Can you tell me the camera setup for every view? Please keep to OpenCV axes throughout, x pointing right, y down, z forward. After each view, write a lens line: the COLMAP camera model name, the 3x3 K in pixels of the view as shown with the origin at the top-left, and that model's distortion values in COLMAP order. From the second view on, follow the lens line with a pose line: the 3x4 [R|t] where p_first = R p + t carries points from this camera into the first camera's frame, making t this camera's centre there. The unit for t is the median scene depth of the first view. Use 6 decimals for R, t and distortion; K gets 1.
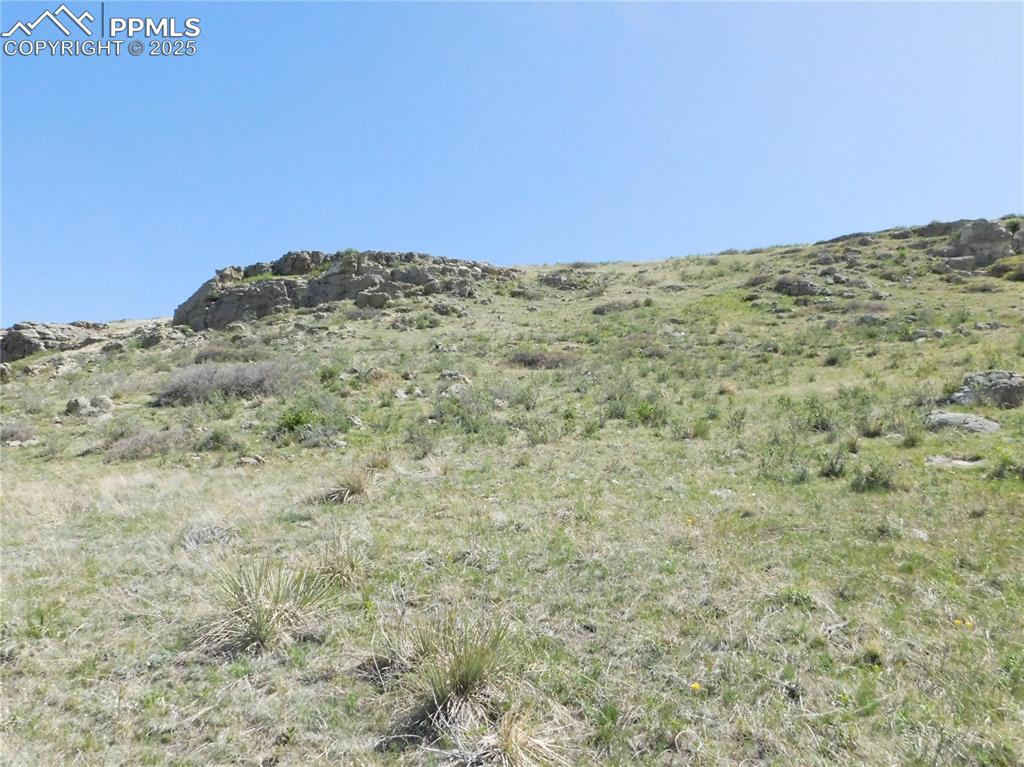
lens RADIAL K [[764.6, 0, 506.9], [0, 764.6, 380.2], [0, 0, 1]] dist [-0.005378, 0.002776]
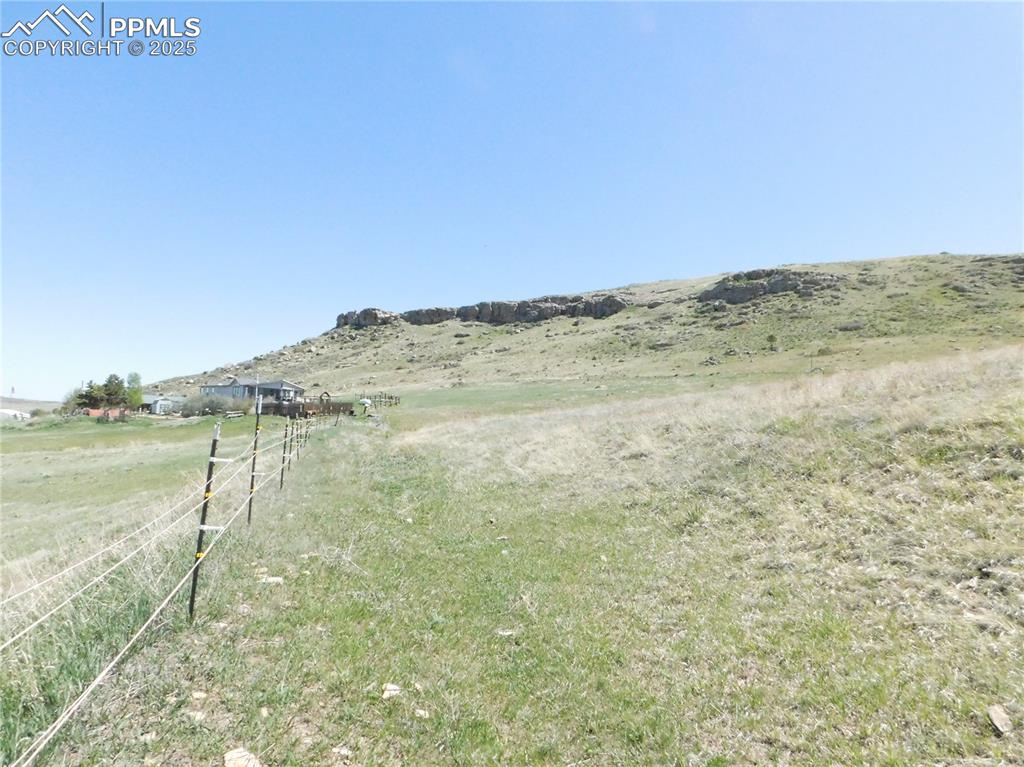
lens RADIAL K [[688.2, 0, 517.4], [0, 688.2, 377.8], [0, 0, 1]] dist [-0.064493, 0.057011]
pose [[0.973421, 0.001138, -0.229021, -0.641205], [0.025960, 0.992994, 0.115275, -0.107199], [0.227547, -0.118157, 0.966572, -1.818902]]
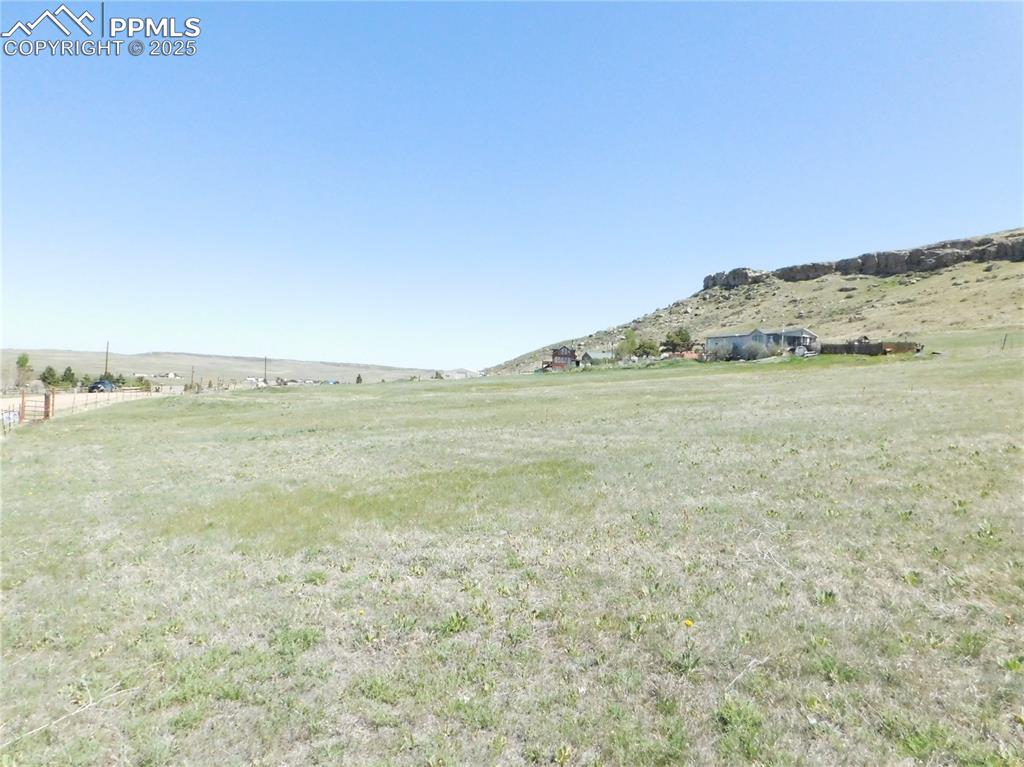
lens RADIAL K [[688.2, 0, 516.5], [0, 688.2, 377.2], [0, 0, 1]] dist [-0.064493, 0.057011]
pose [[0.778789, 0.008328, -0.627231, -0.867534], [0.100512, 0.985336, 0.137881, -0.125656], [0.619182, -0.170424, 0.766531, -2.147234]]
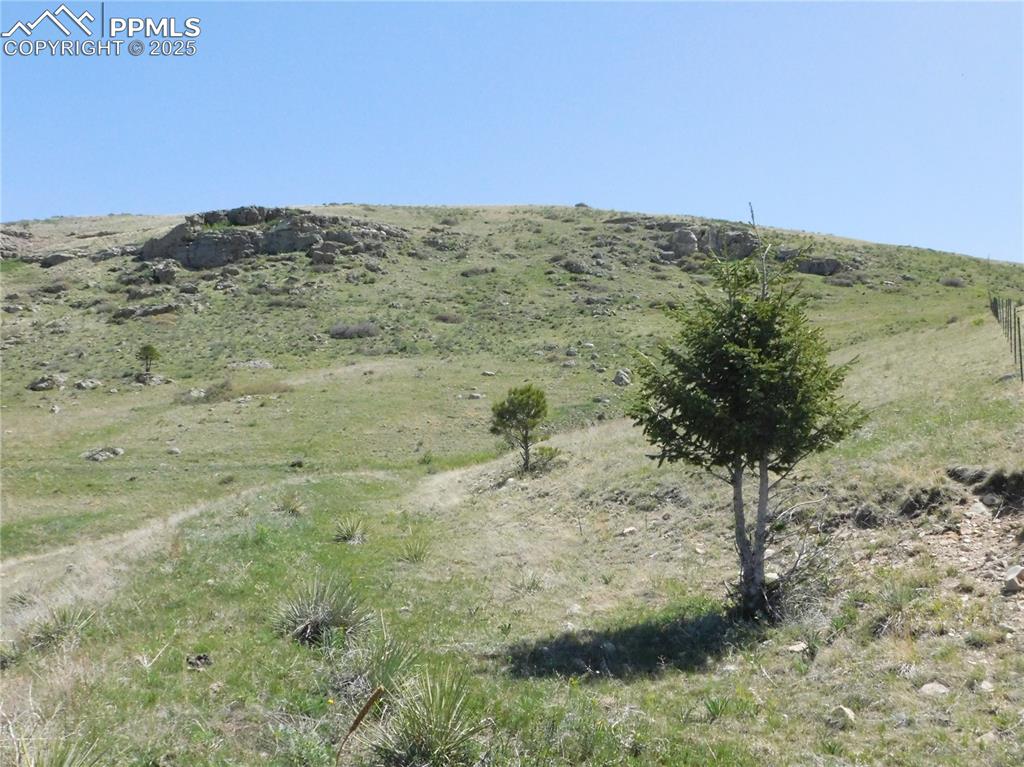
lens RADIAL K [[1090.4, 0, 530.2], [0, 1090.4, 386.0], [0, 0, 1]] dist [0.015685, 0.000000]
pose [[0.976355, 0.019617, 0.215281, -0.230143], [-0.046055, 0.991887, 0.118488, -0.122497], [-0.211210, -0.125601, 0.969337, -1.277351]]
